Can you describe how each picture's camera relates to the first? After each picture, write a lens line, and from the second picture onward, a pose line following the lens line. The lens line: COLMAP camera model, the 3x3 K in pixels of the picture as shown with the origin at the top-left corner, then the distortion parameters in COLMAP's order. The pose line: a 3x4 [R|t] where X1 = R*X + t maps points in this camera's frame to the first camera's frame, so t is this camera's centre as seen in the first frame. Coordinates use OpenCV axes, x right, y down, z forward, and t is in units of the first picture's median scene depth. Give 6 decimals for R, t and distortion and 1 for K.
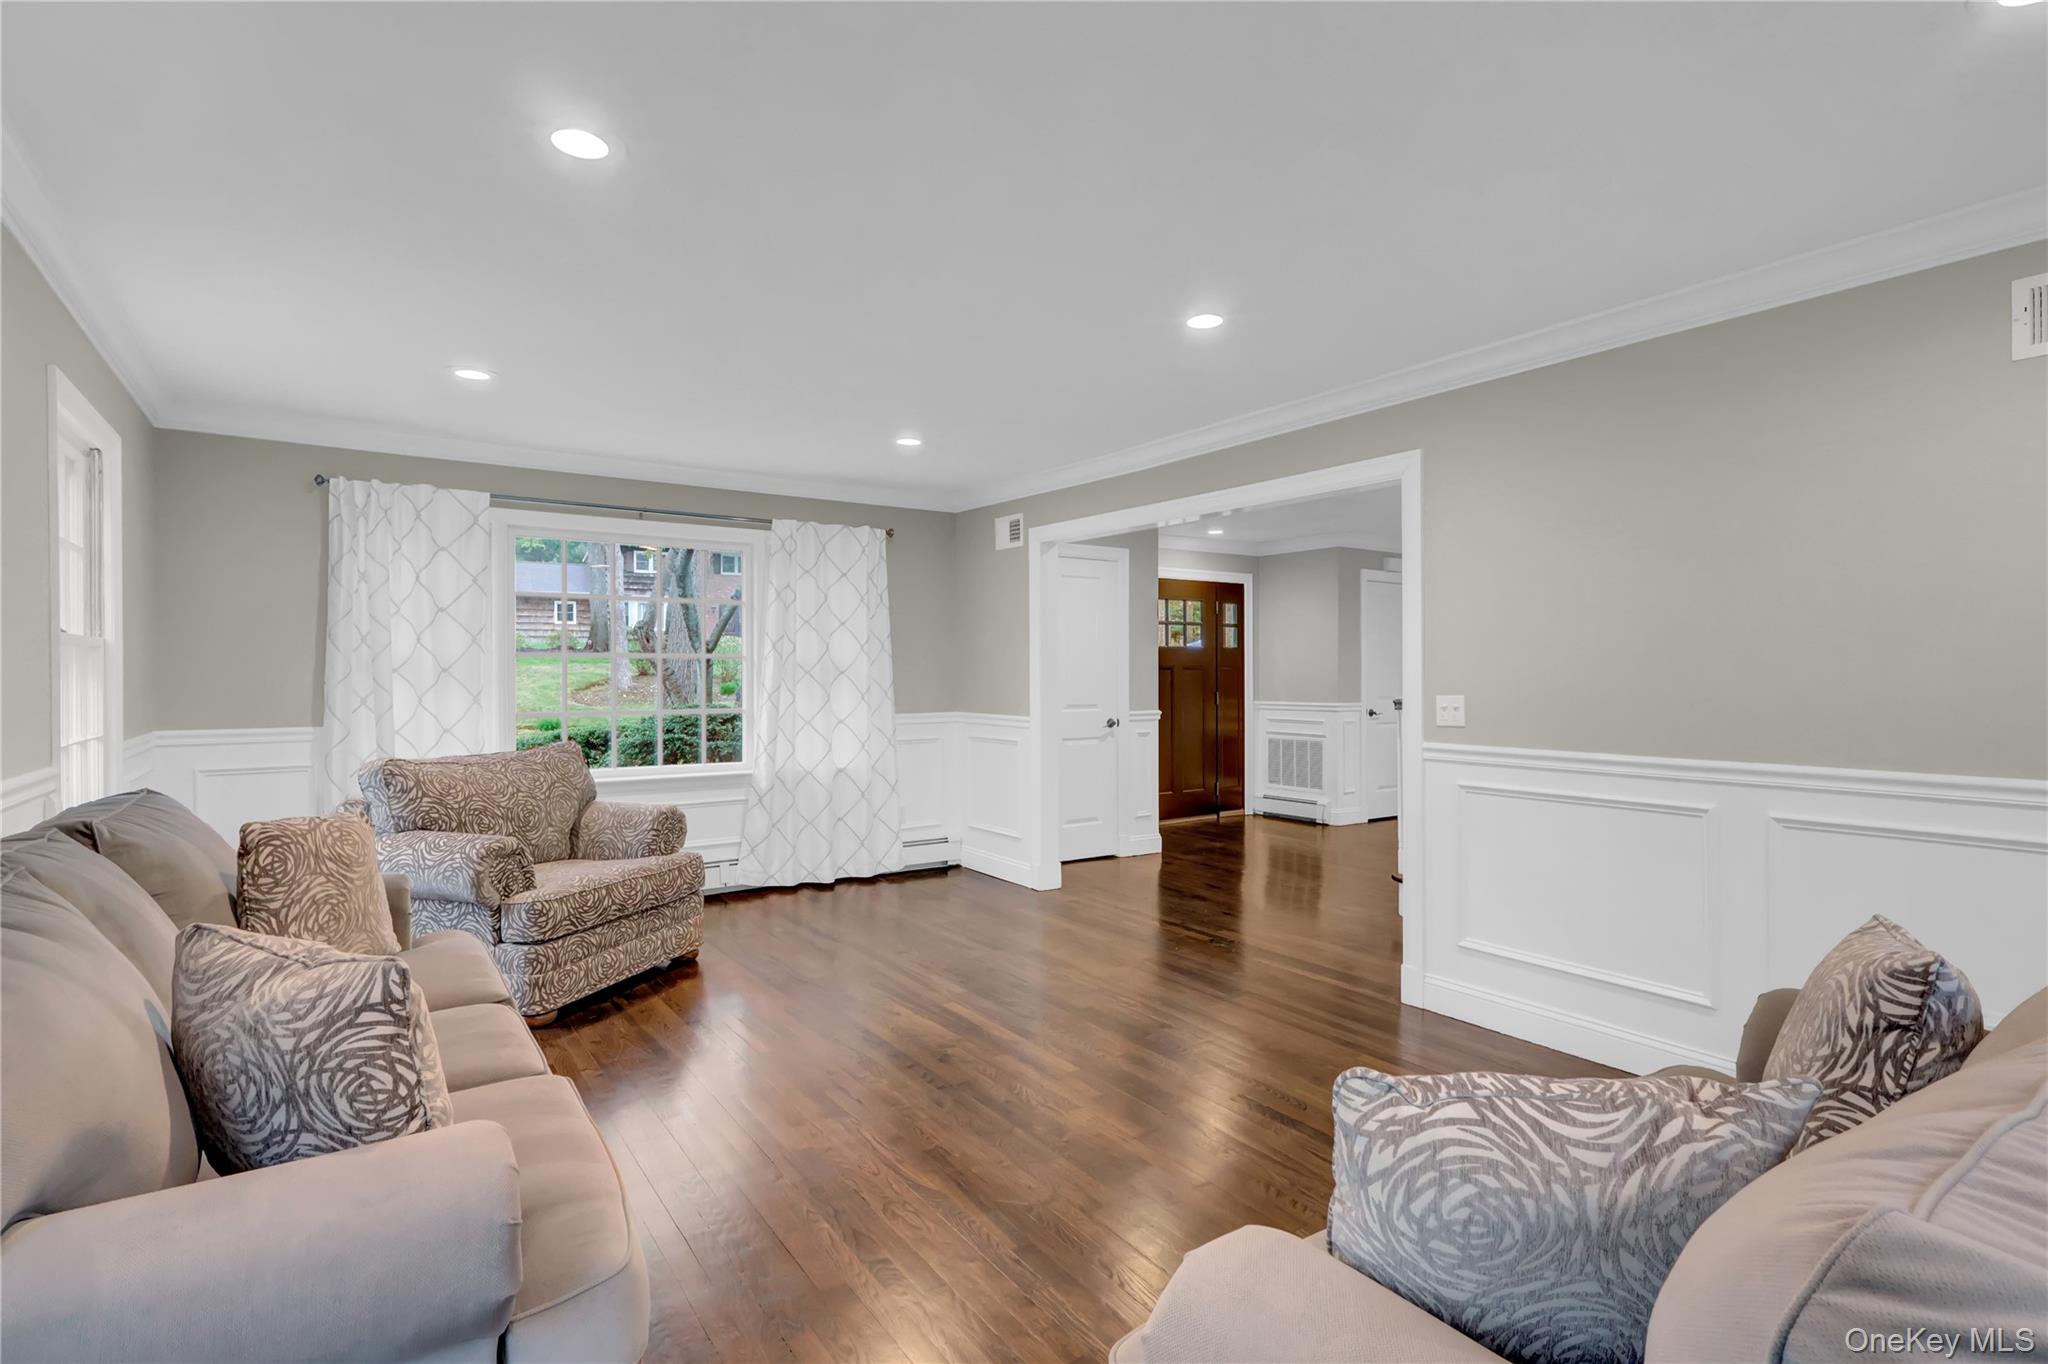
lens RADIAL K [[995.7, 0, 1024.0], [0, 995.7, 682.0], [0, 0, 1]] dist [0.001181, 0.000030]
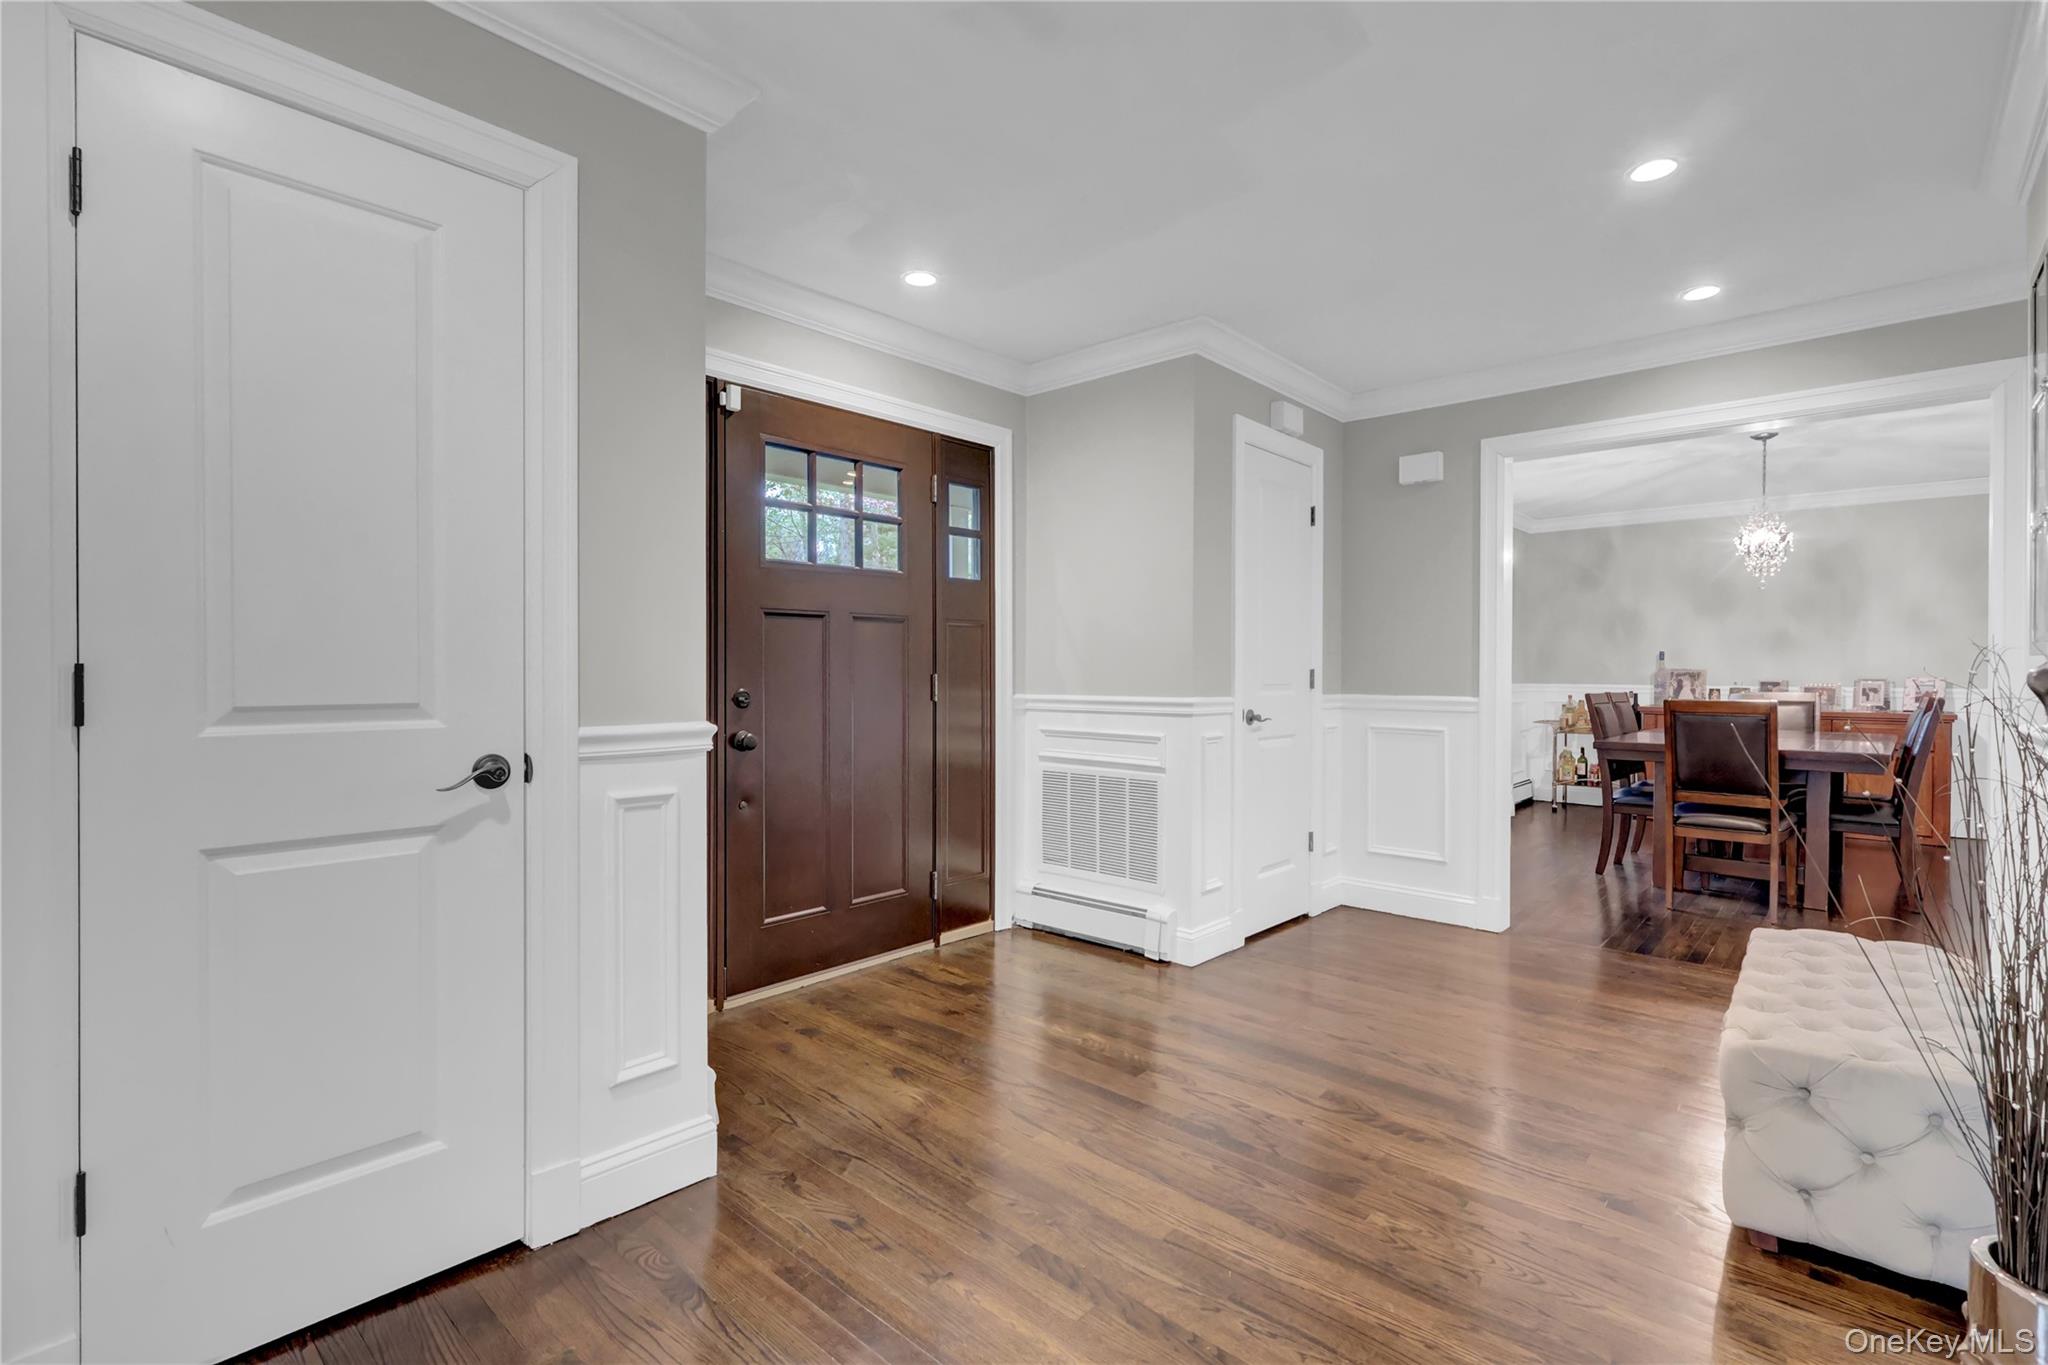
lens RADIAL K [[943.7, 0, 1027.8], [0, 943.7, 675.9], [0, 0, 1]] dist [0.000013, 0.000128]
pose [[0.972954, 0.000866, 0.230998, 0.134314], [-0.000120, 0.999995, -0.003242, 0.012400], [-0.231000, 0.003126, 0.972949, 0.563344]]
